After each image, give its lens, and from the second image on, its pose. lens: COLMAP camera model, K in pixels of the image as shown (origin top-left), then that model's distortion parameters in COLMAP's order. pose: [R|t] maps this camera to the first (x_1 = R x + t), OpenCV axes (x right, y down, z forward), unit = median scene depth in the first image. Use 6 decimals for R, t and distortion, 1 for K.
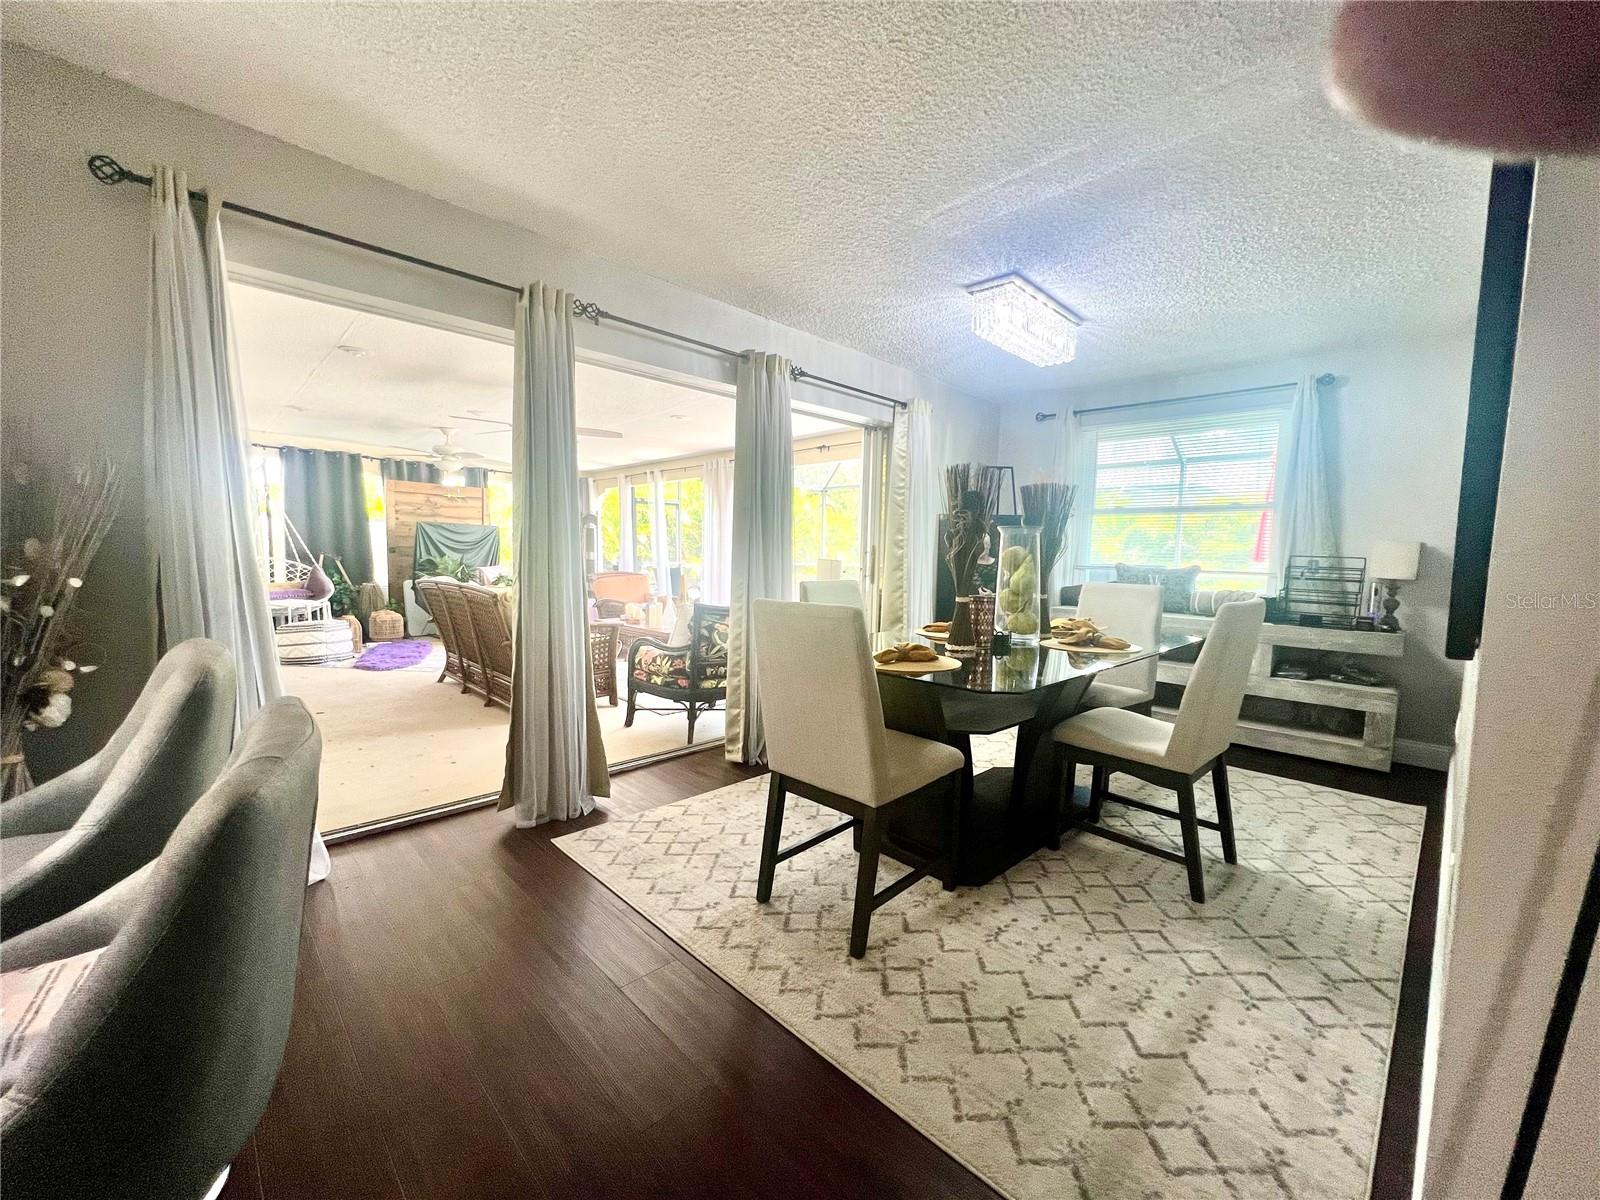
lens RADIAL K [[639.8, 0, 804.1], [0, 639.8, 604.7], [0, 0, 1]] dist [-0.000011, -0.000011]
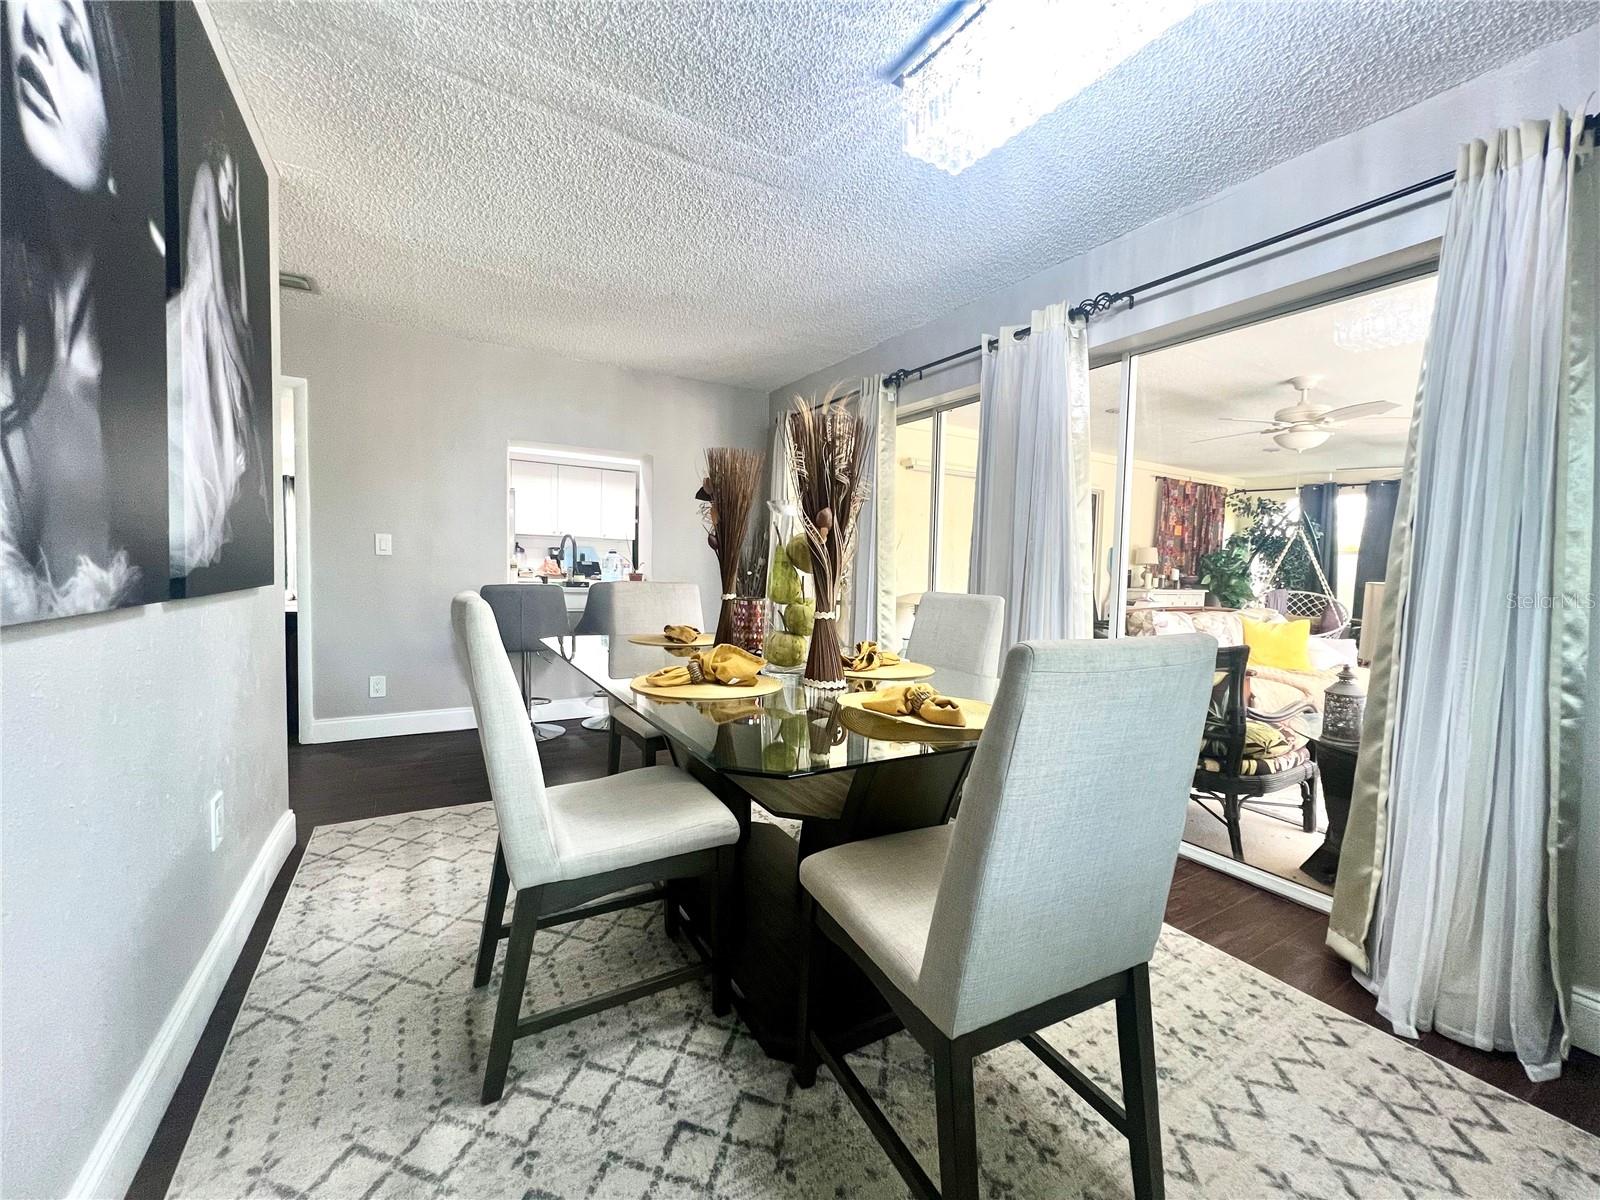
lens RADIAL K [[639.8, 0, 803.5], [0, 639.8, 600.2], [0, 0, 1]] dist [-0.000011, -0.000011]
pose [[-0.229213, 0.034873, -0.972751, 1.583163], [-0.122244, 0.990414, 0.064311, -0.116553], [0.965670, 0.133654, -0.222753, 1.865083]]
